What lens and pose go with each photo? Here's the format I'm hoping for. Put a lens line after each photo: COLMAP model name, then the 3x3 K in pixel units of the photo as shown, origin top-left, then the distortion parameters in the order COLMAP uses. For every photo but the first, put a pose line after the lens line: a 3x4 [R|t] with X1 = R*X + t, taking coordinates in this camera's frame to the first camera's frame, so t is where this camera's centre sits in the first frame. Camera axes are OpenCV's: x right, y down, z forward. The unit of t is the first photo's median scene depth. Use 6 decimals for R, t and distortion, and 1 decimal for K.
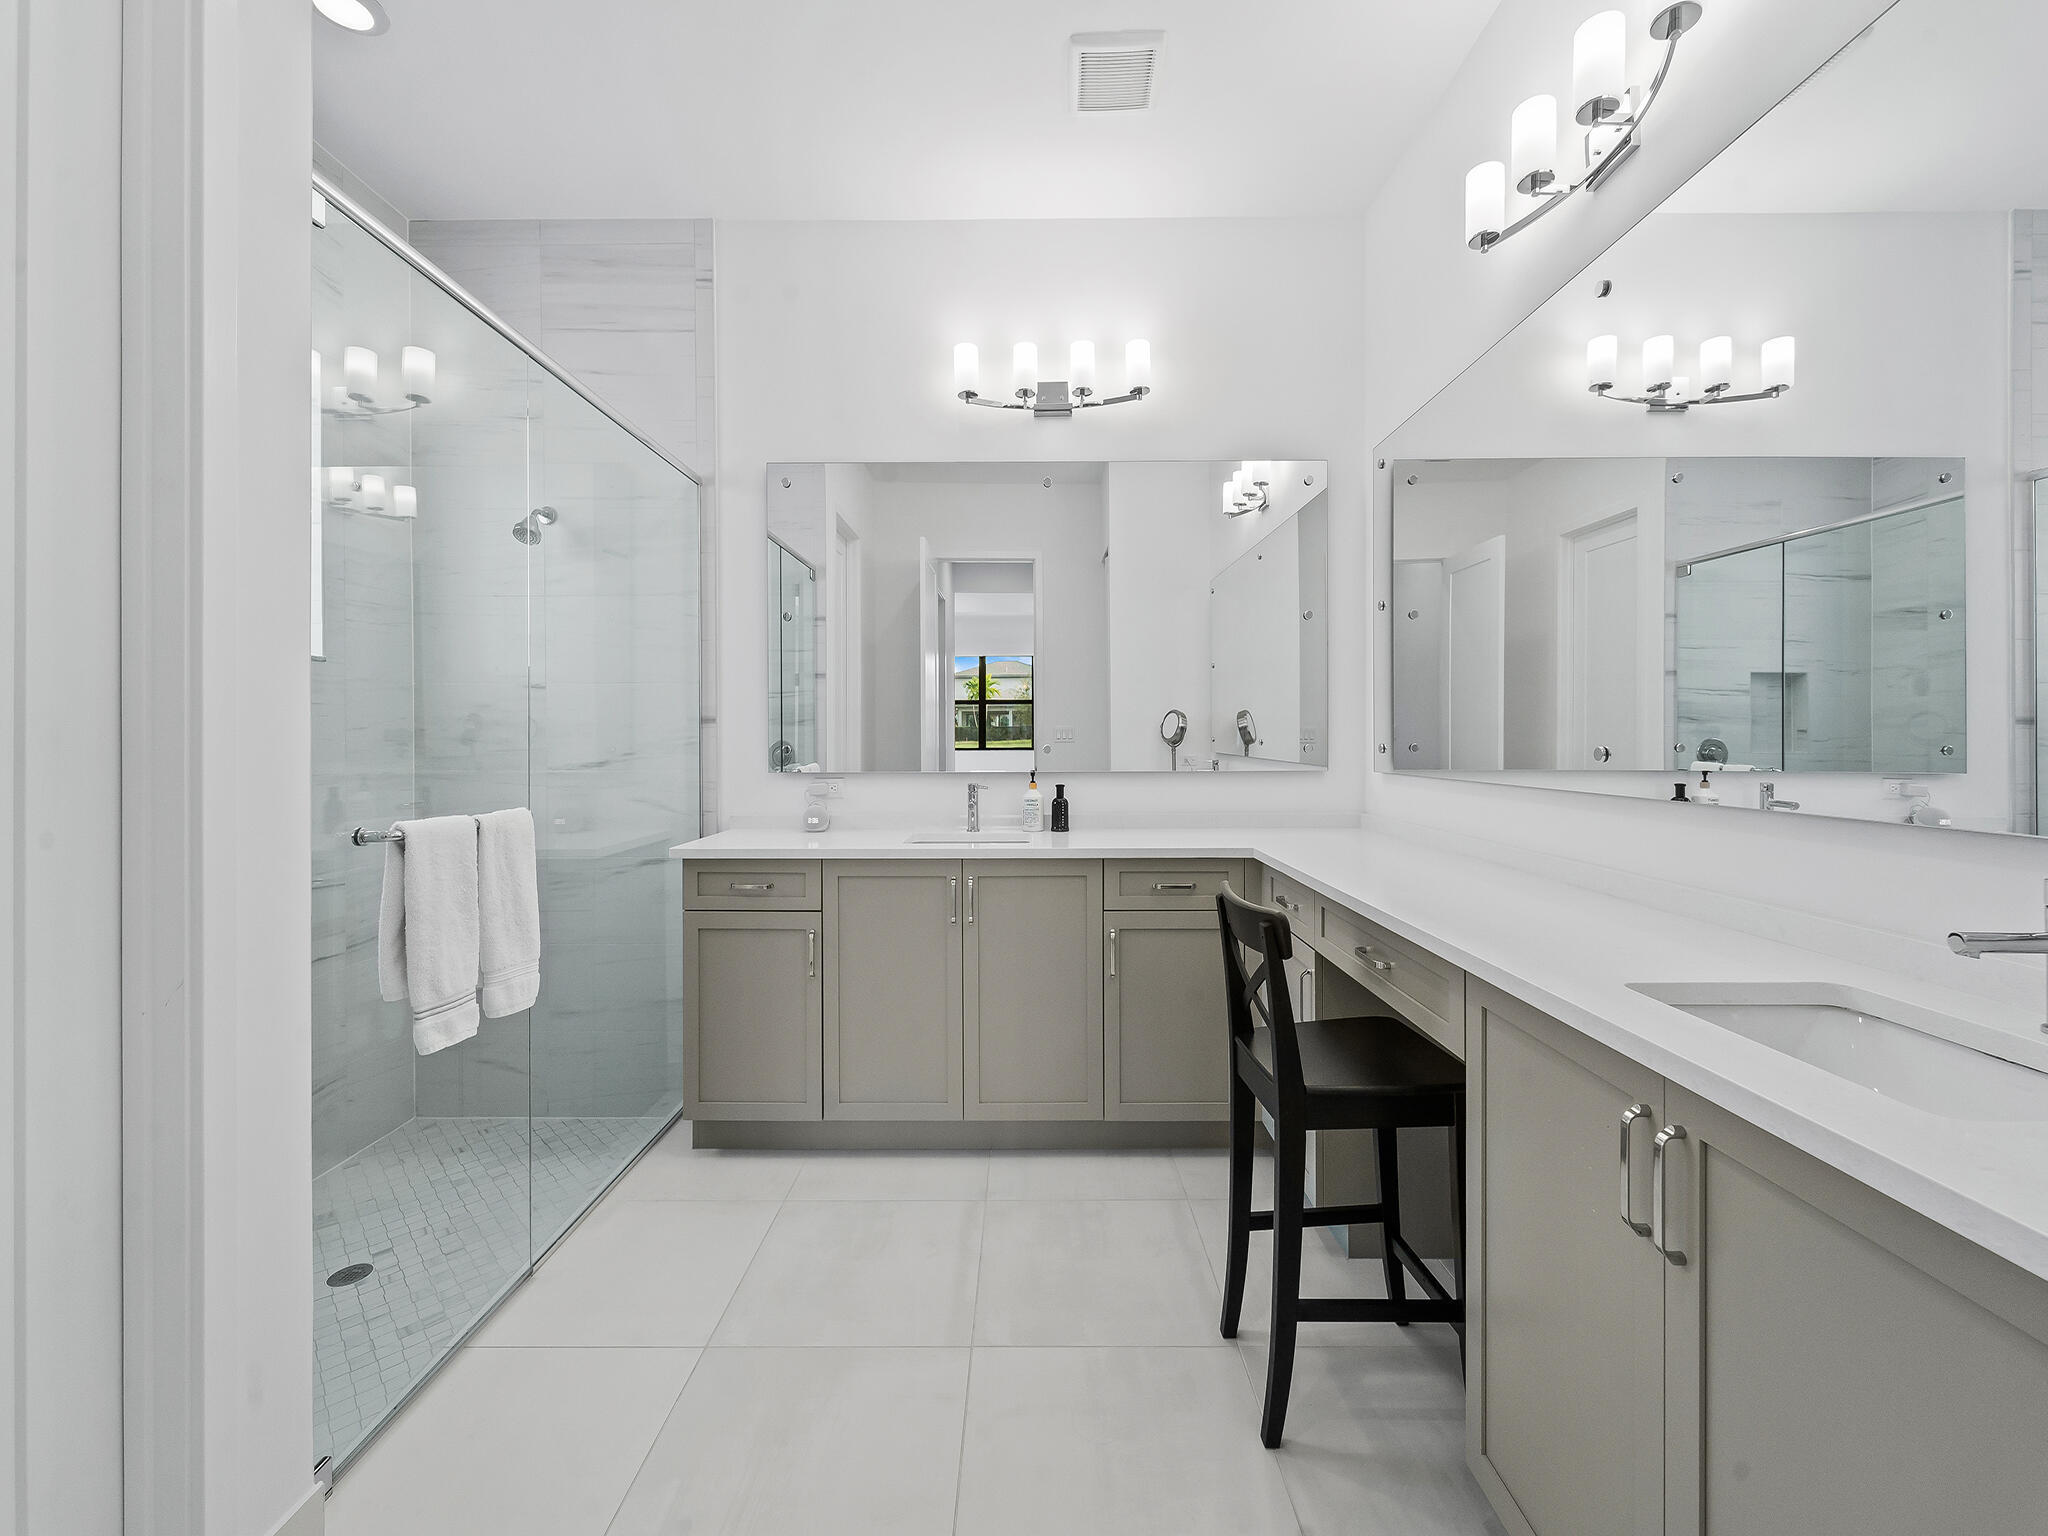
lens RADIAL K [[844.3, 0, 1028.3], [0, 844.3, 734.4], [0, 0, 1]] dist [0.002496, -0.000962]
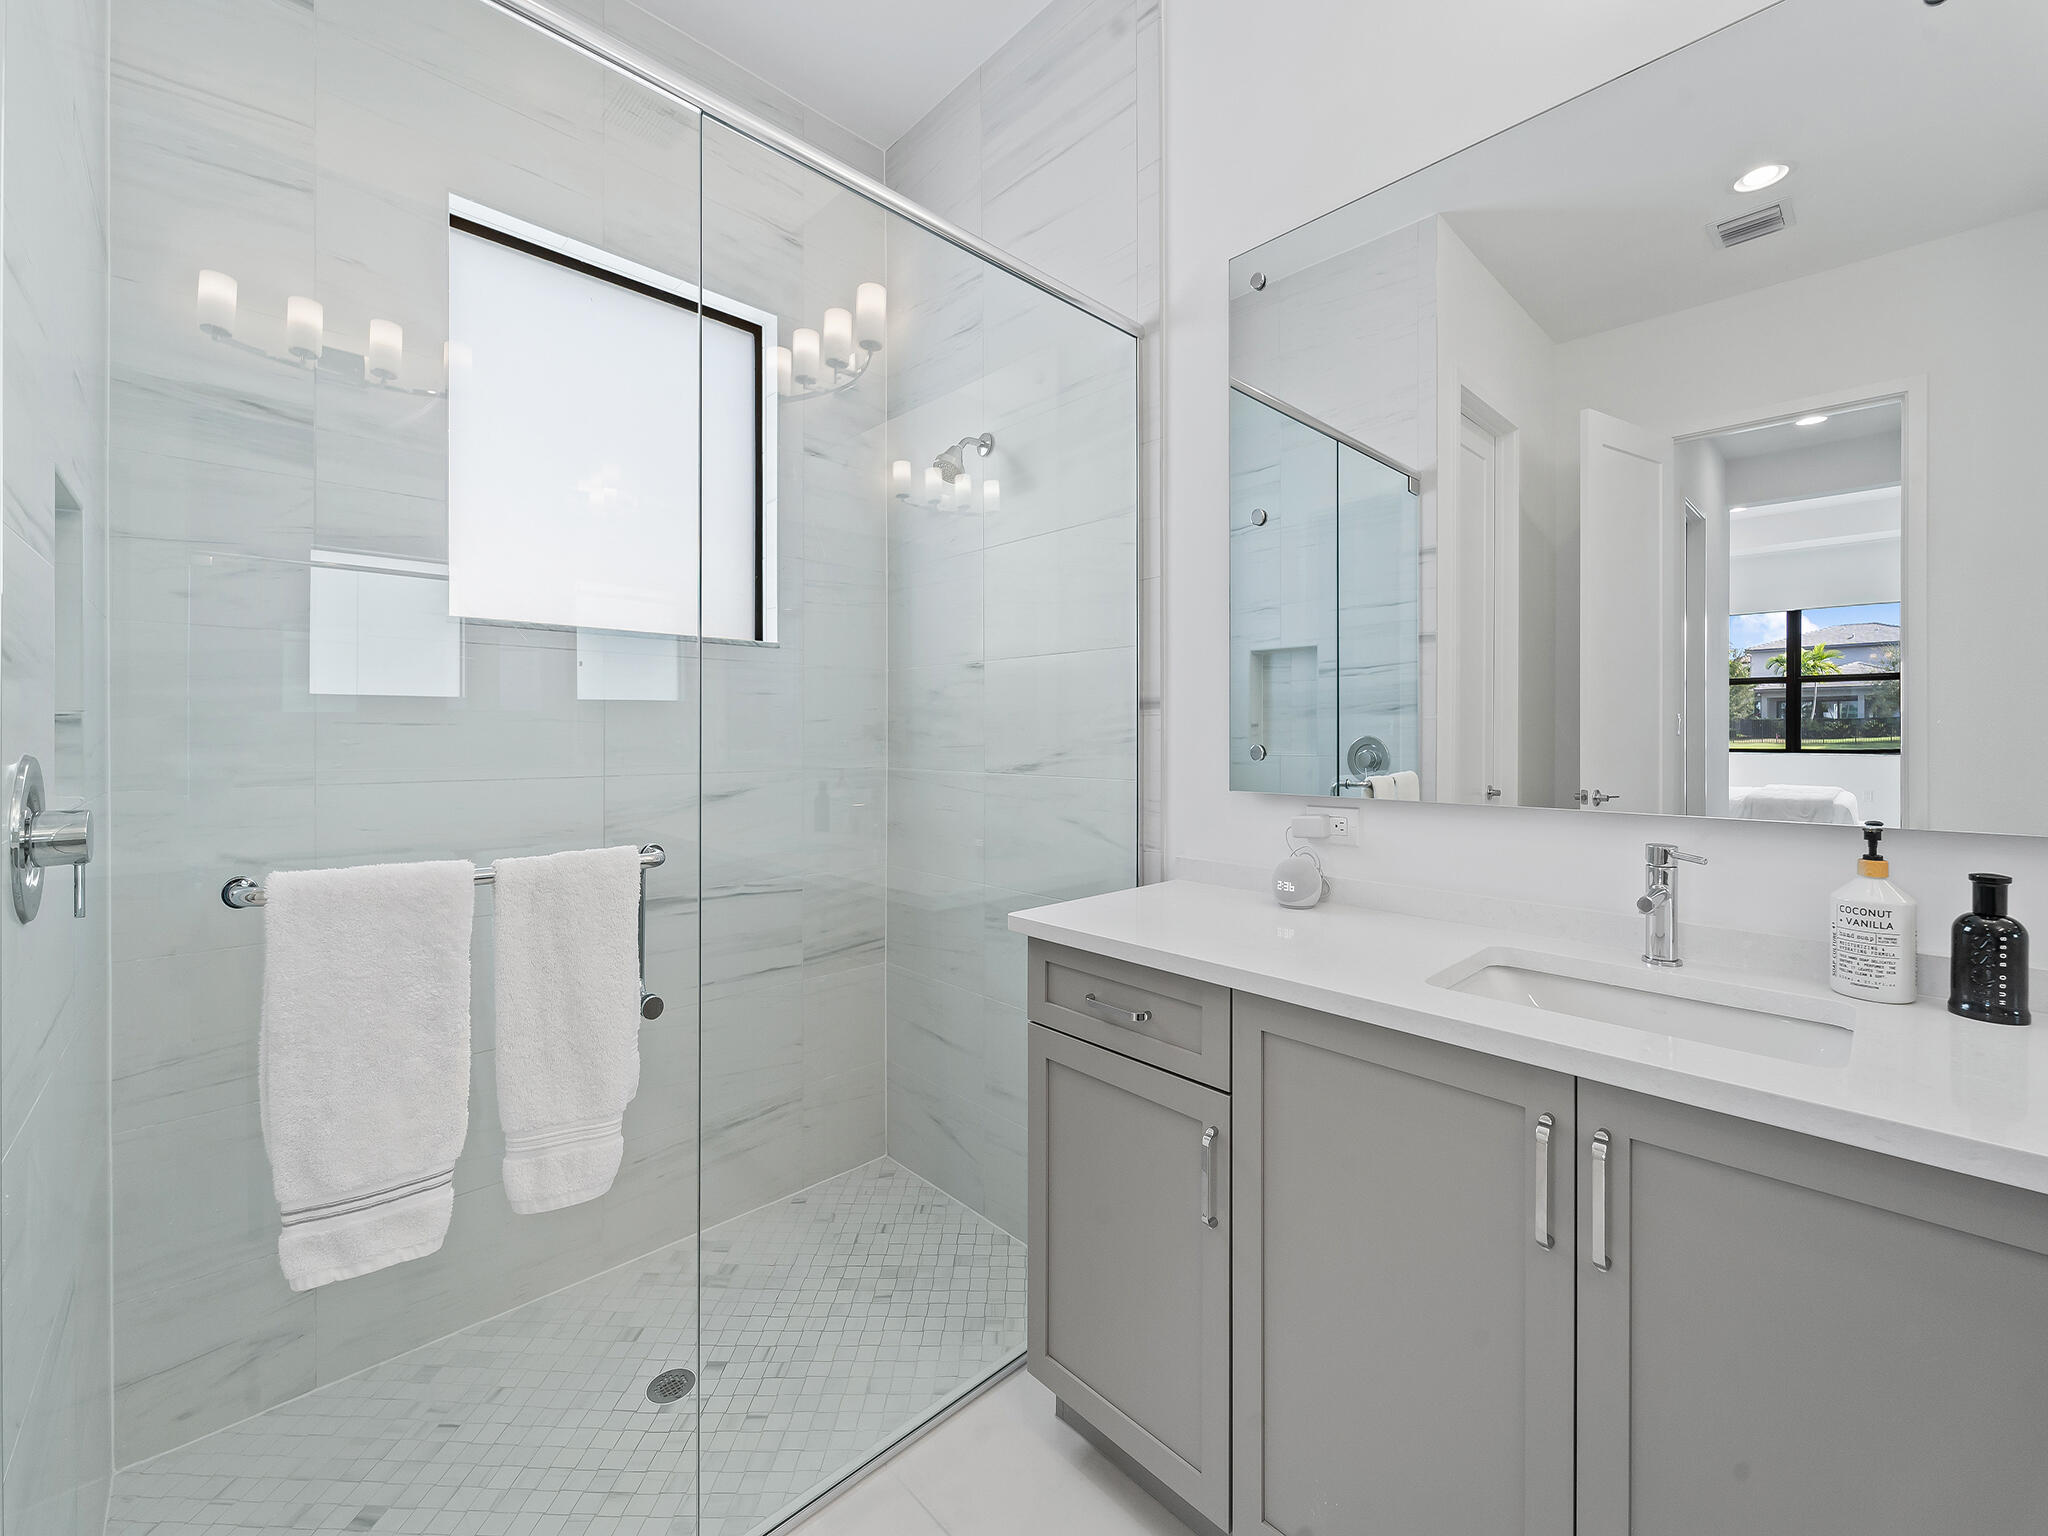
lens RADIAL K [[844.3, 0, 1015.8], [0, 844.3, 739.0], [0, 0, 1]] dist [0.002496, -0.000962]
pose [[0.690836, 0.007028, -0.722978, 0.012874], [0.000807, 0.999945, 0.010492, 0.002946], [0.723011, -0.007831, 0.690792, 0.493565]]
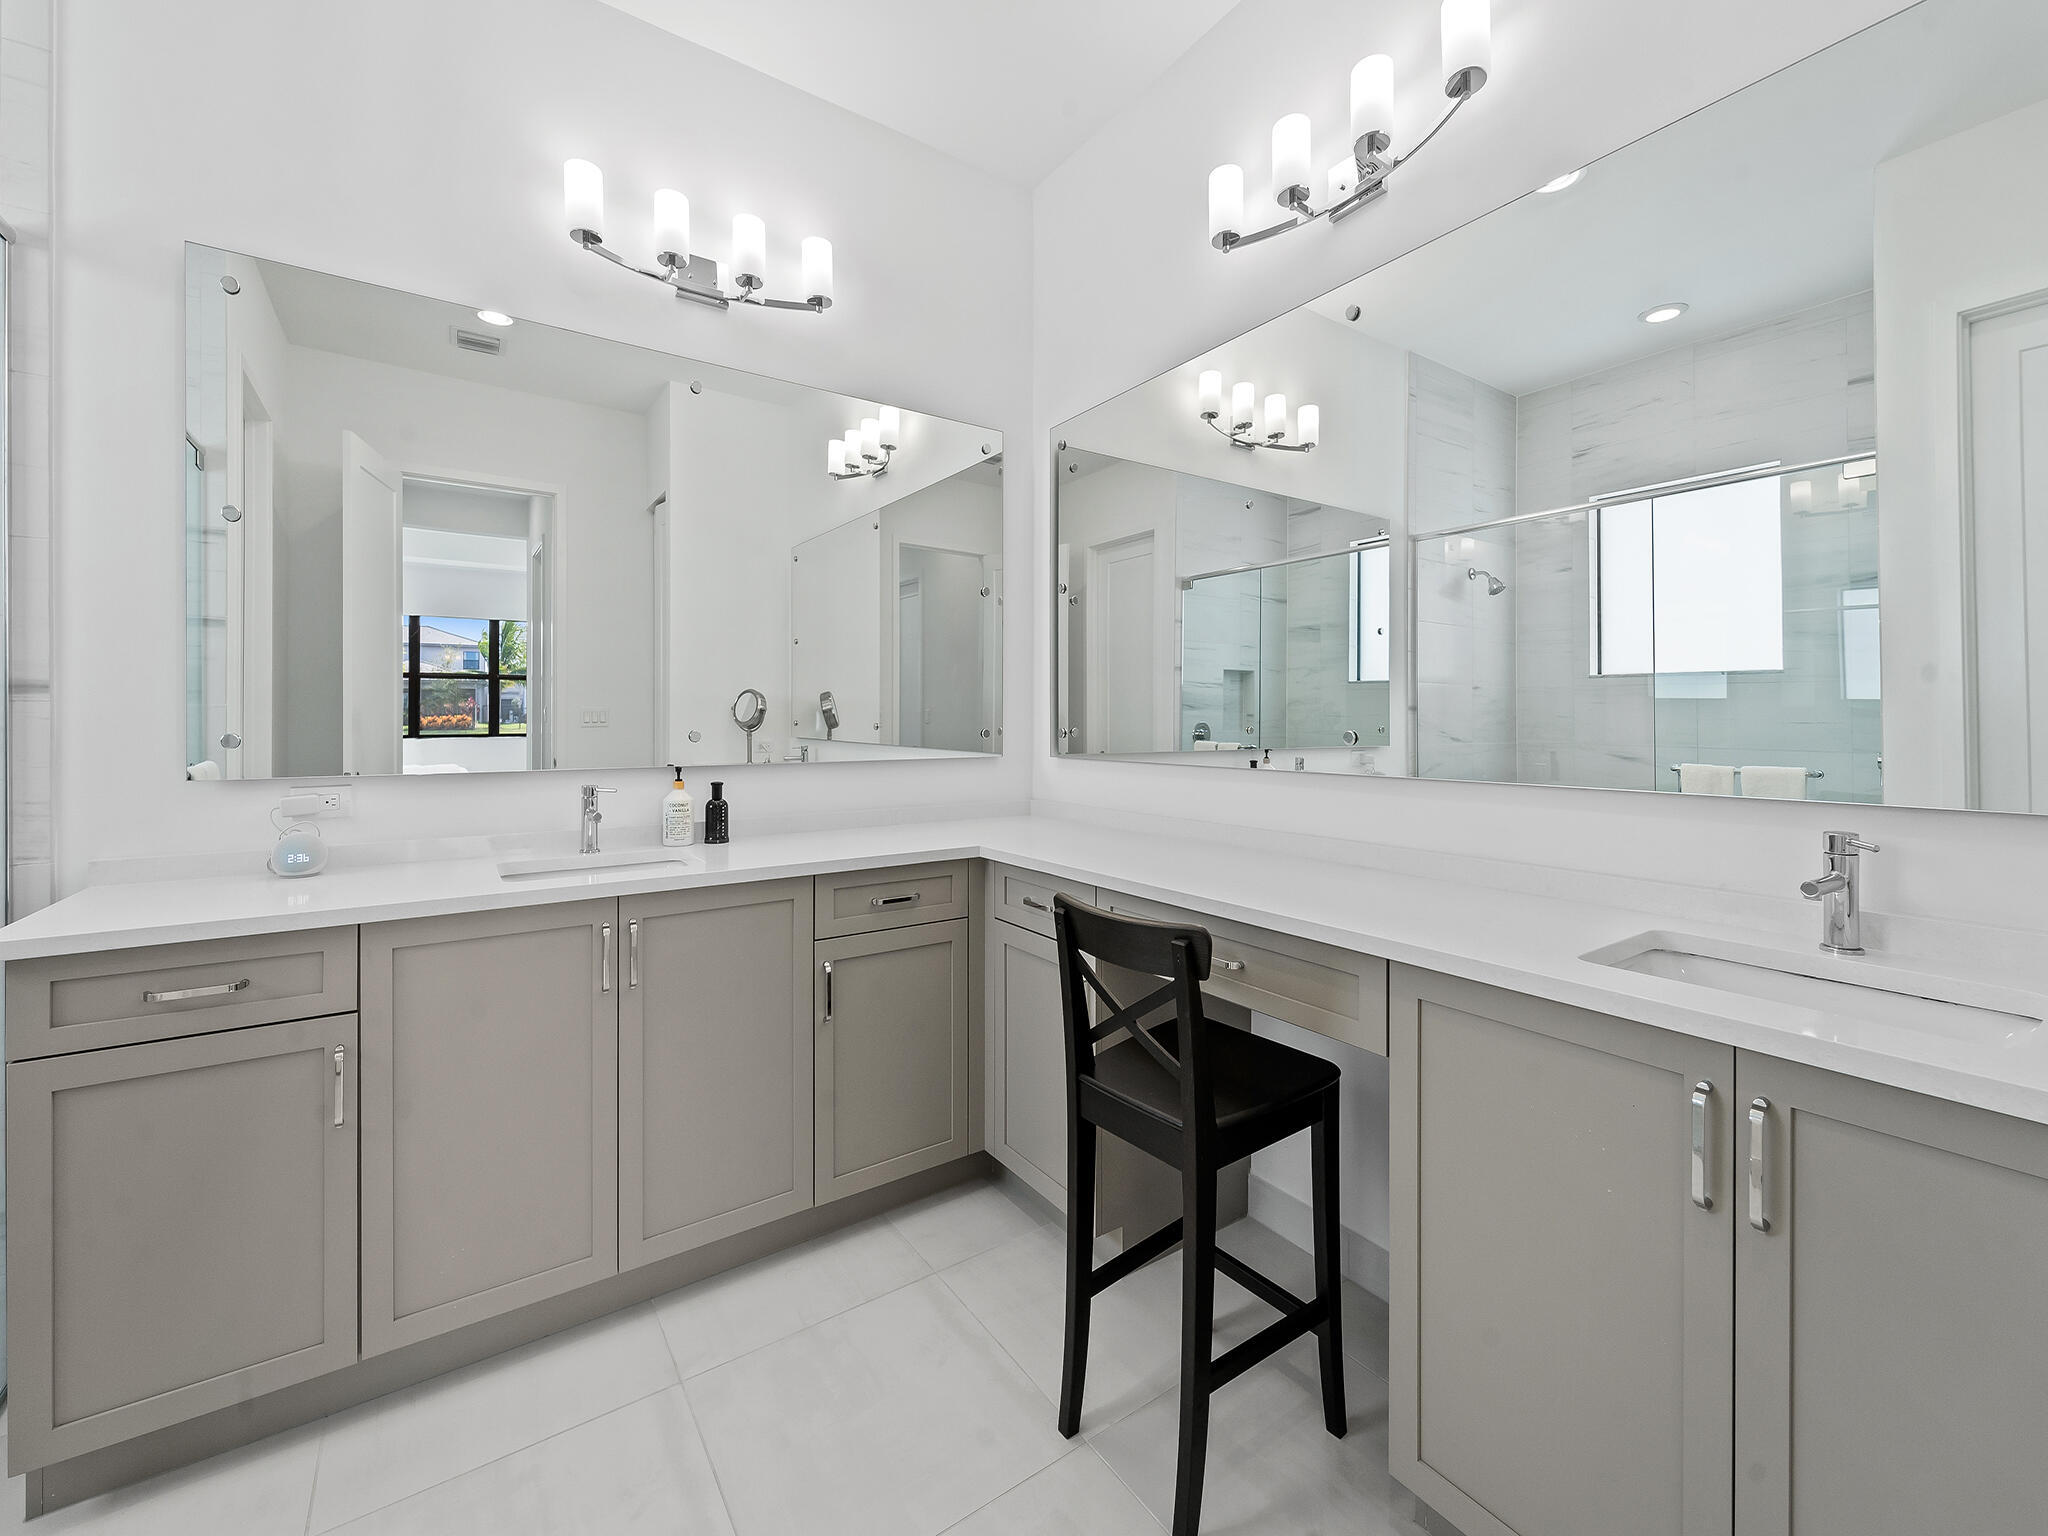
lens RADIAL K [[844.3, 0, 1039.4], [0, 844.3, 717.8], [0, 0, 1]] dist [0.002496, -0.000962]
pose [[0.817045, 0.003479, 0.576563, -0.165583], [-0.003720, 0.999993, -0.000762, 0.000349], [-0.576561, -0.001522, 0.817052, 0.197383]]
